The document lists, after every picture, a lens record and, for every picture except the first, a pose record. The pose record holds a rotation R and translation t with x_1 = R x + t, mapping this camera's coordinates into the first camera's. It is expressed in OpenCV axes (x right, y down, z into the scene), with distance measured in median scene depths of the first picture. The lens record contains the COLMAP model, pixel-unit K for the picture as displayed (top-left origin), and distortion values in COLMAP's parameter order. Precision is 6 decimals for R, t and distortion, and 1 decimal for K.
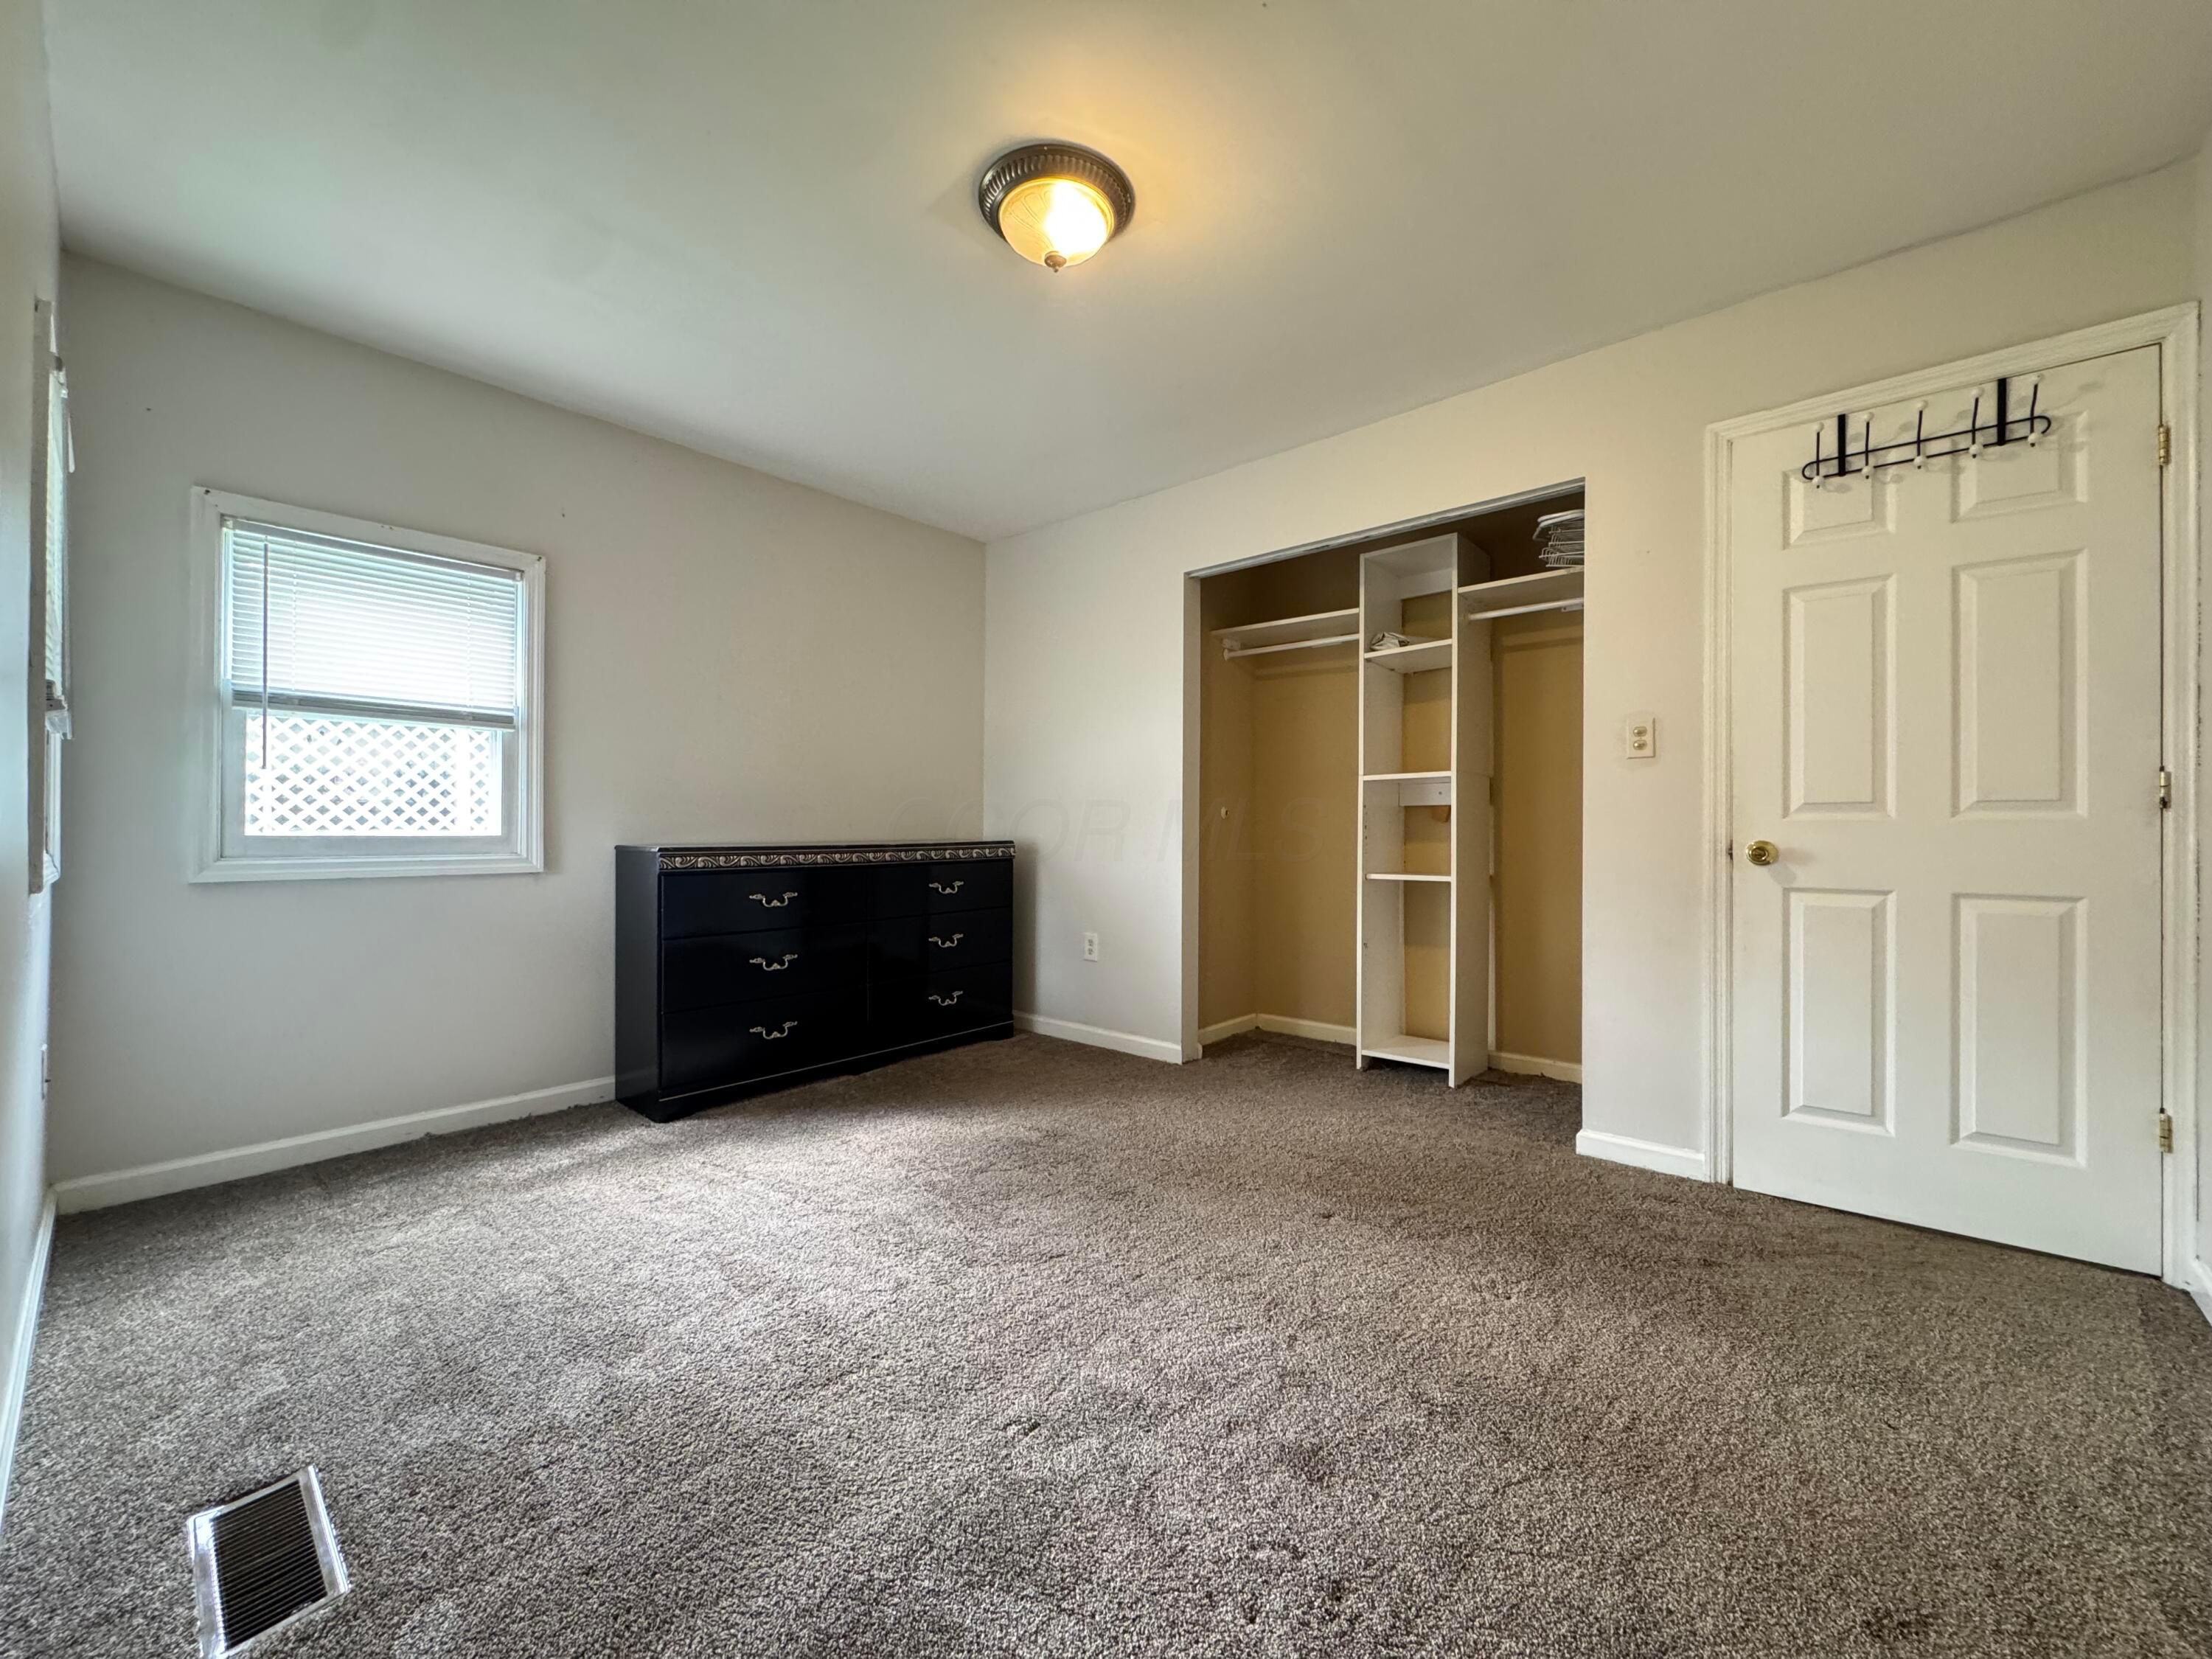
lens RADIAL K [[884.7, 0, 1106.1], [0, 884.7, 825.7], [0, 0, 1]] dist [-0.004191, 0.000657]
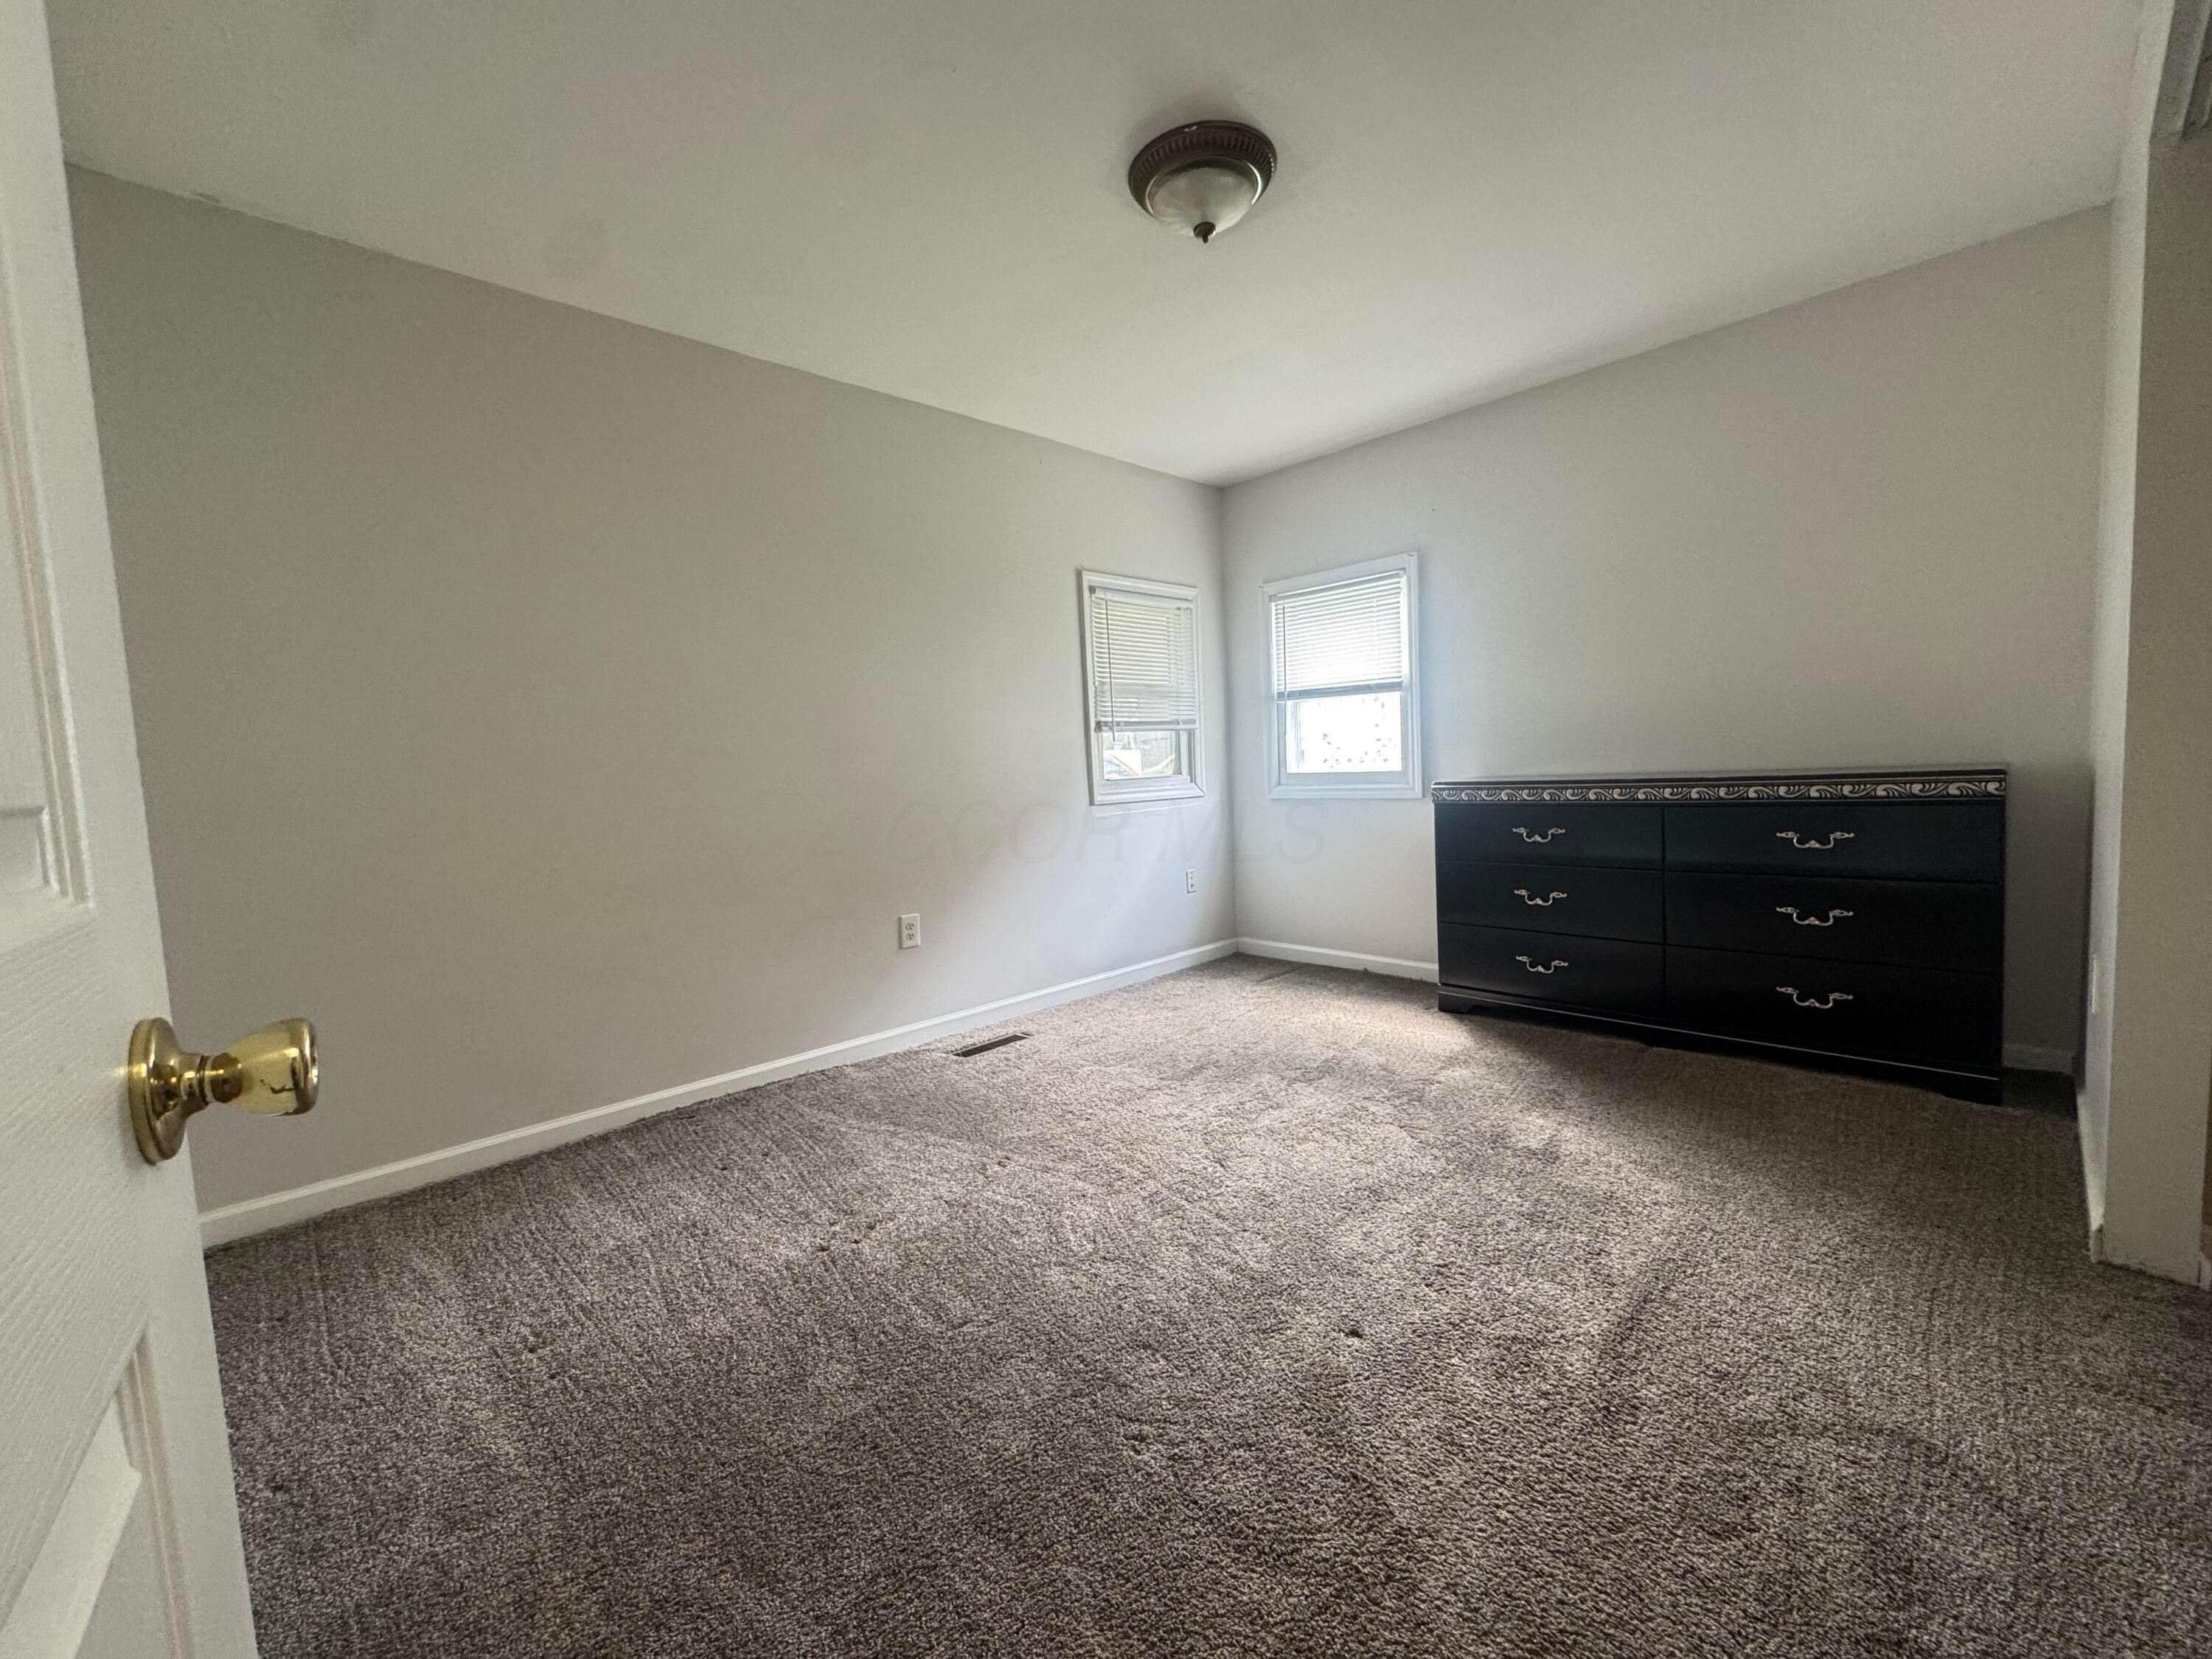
lens RADIAL K [[884.7, 0, 1108.0], [0, 884.7, 832.4], [0, 0, 1]] dist [-0.004191, 0.000657]
pose [[-0.080030, 0.078324, -0.993710, 0.717485], [0.046067, 0.996134, 0.074805, -0.016711], [0.995727, -0.039790, -0.083329, 0.665454]]
